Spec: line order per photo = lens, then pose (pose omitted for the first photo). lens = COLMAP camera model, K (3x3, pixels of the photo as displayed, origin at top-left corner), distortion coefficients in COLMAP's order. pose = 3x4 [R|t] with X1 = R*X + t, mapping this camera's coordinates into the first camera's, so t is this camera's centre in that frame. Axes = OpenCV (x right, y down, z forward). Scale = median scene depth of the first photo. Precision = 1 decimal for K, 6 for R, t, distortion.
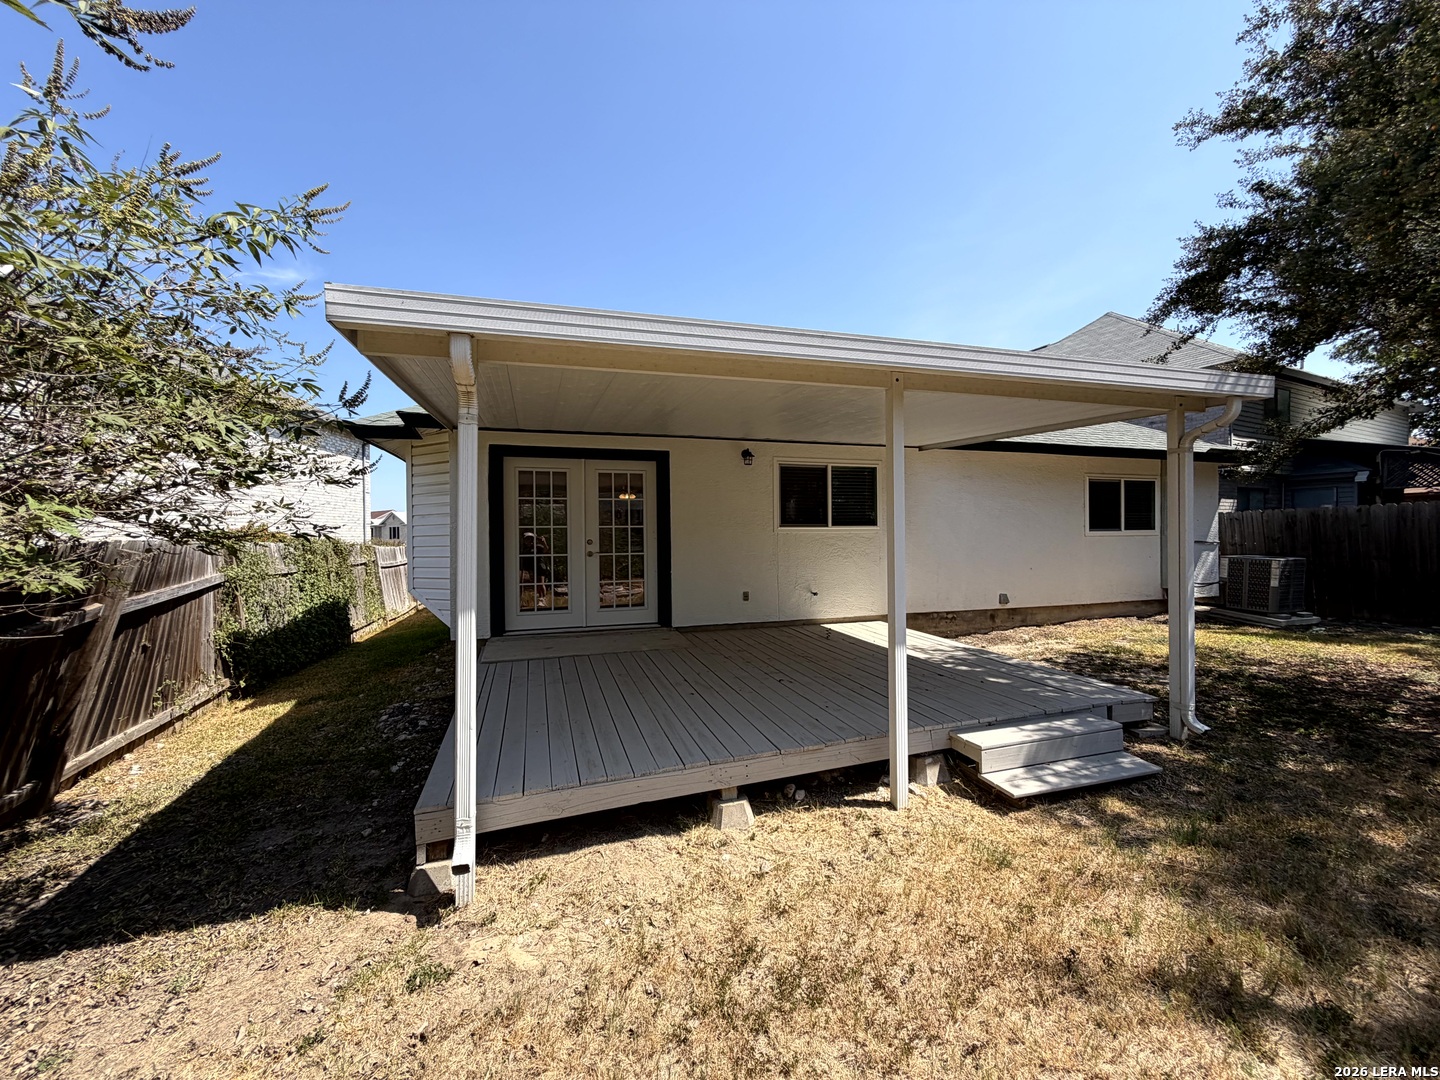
lens RADIAL K [[574.1, 0, 722.5], [0, 574.1, 533.6], [0, 0, 1]] dist [-0.000789, 0.000214]
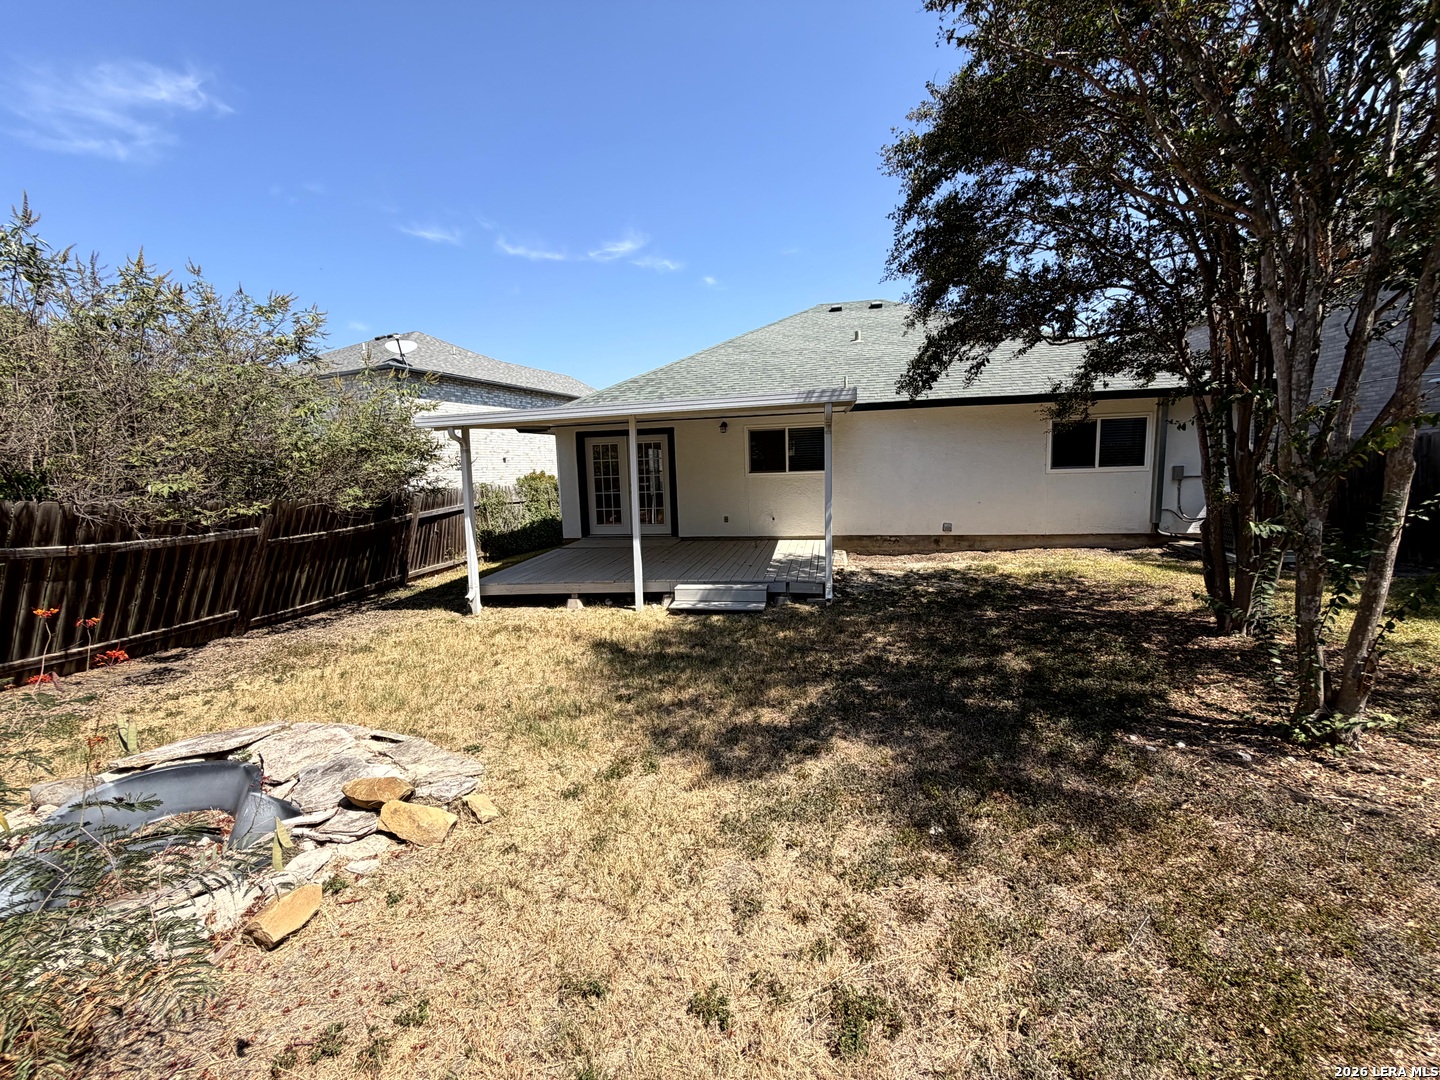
lens RADIAL K [[574.1, 0, 715.8], [0, 574.1, 539.1], [0, 0, 1]] dist [-0.000789, 0.000214]
pose [[0.878003, 0.038661, -0.477092, 0.782013], [0.025614, 0.991510, 0.127484, -0.036233], [0.477970, -0.124151, 0.869558, -0.366650]]
